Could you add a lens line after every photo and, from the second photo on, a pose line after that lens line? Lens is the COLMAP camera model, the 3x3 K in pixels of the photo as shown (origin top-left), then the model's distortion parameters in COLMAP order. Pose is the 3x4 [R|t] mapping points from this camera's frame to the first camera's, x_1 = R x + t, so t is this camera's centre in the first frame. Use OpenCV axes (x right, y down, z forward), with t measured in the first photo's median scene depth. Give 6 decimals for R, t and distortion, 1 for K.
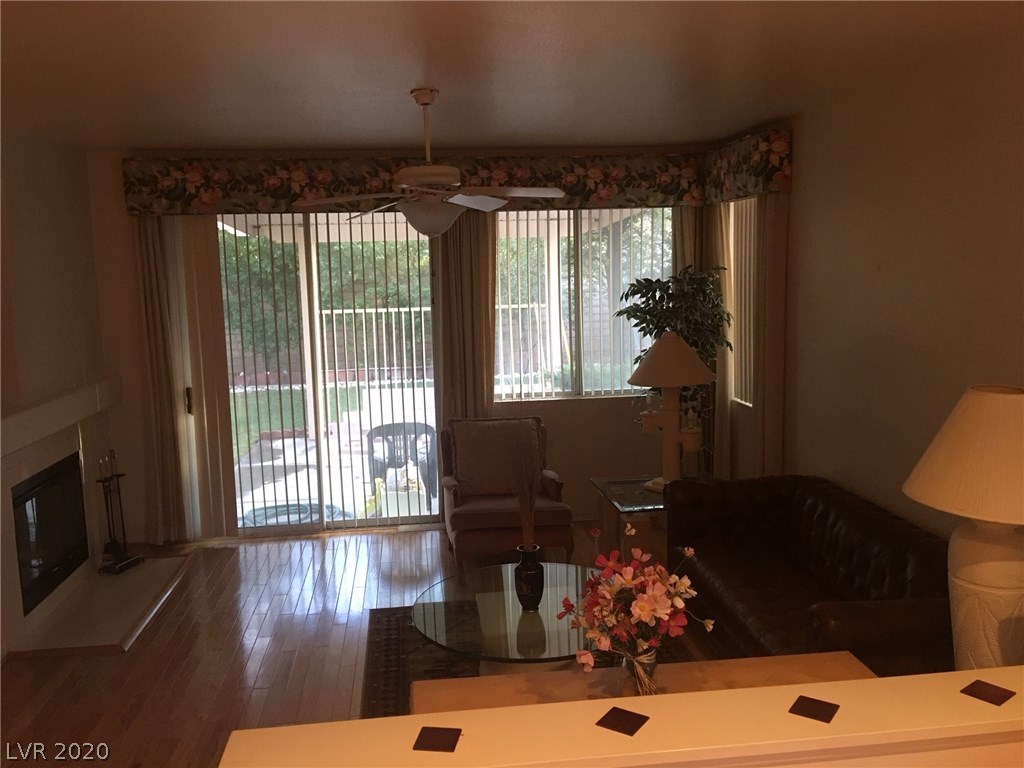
lens RADIAL K [[881.4, 0, 509.4], [0, 881.4, 370.8], [0, 0, 1]] dist [0.093324, -0.159468]
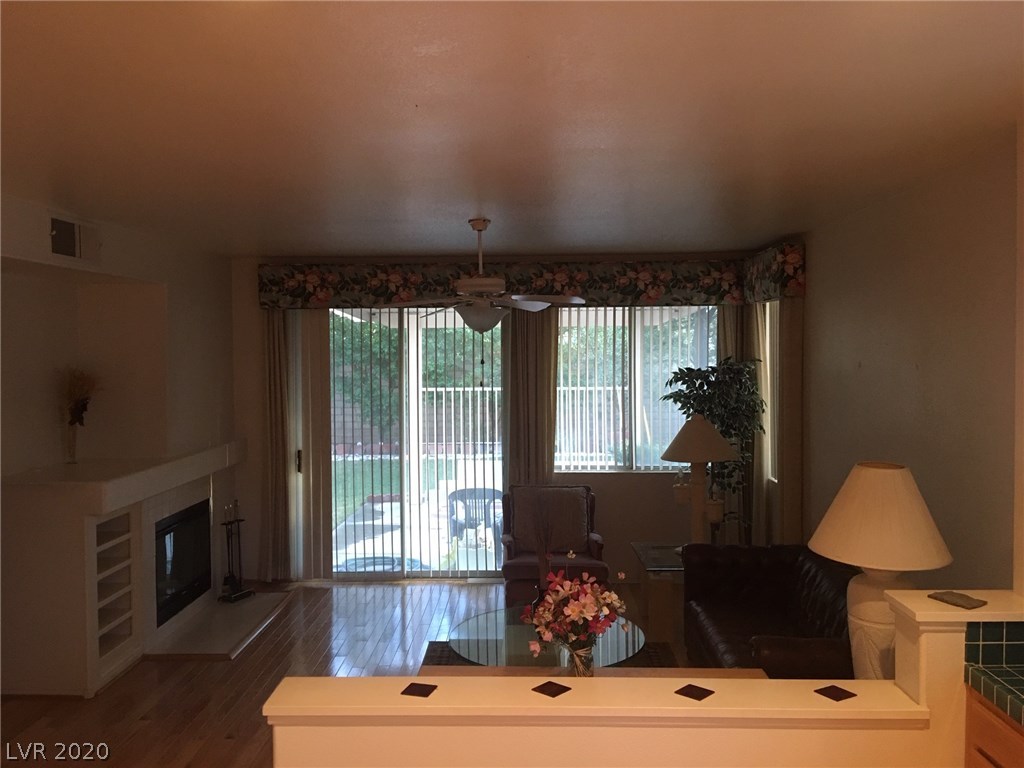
lens RADIAL K [[881.4, 0, 508.4], [0, 881.4, 368.0], [0, 0, 1]] dist [0.093324, -0.159468]
pose [[0.989644, 0.021483, -0.141927, 0.088033], [-0.034571, 0.995305, -0.090406, 0.006898], [0.139318, 0.094377, 0.985740, -0.154879]]
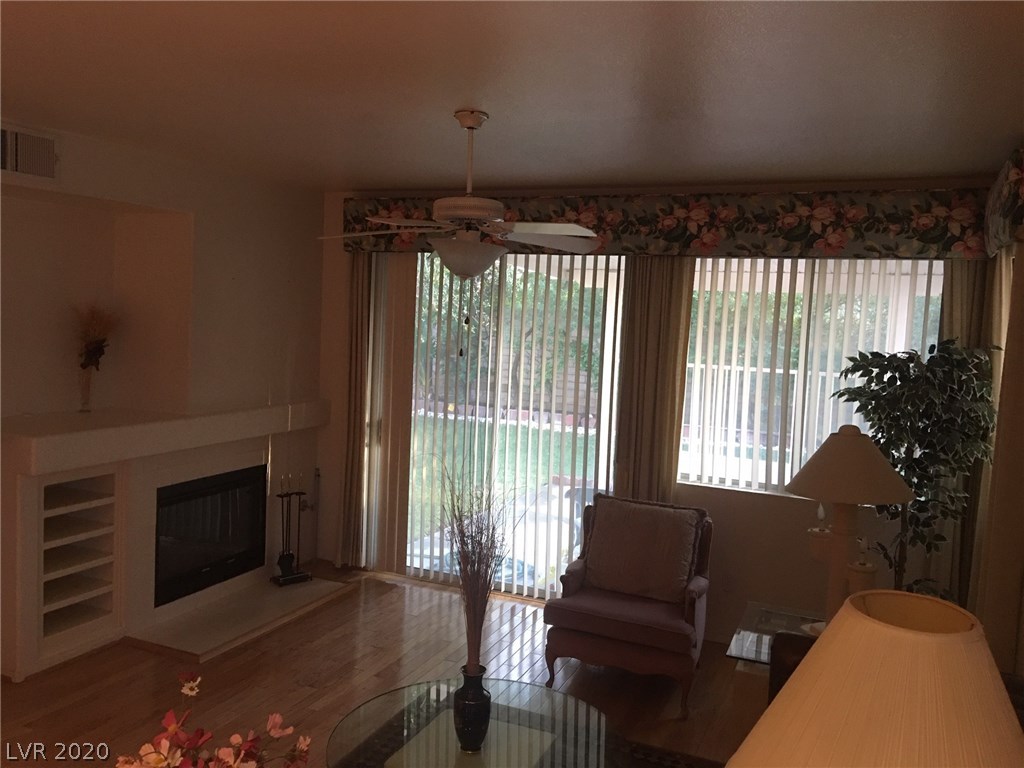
lens RADIAL K [[881.4, 0, 498.1], [0, 881.4, 358.8], [0, 0, 1]] dist [0.093324, -0.159468]
pose [[0.852441, 0.091832, -0.514695, 0.273571], [-0.123764, 0.991916, -0.028002, -0.038351], [0.507963, 0.087571, 0.856916, 0.192352]]
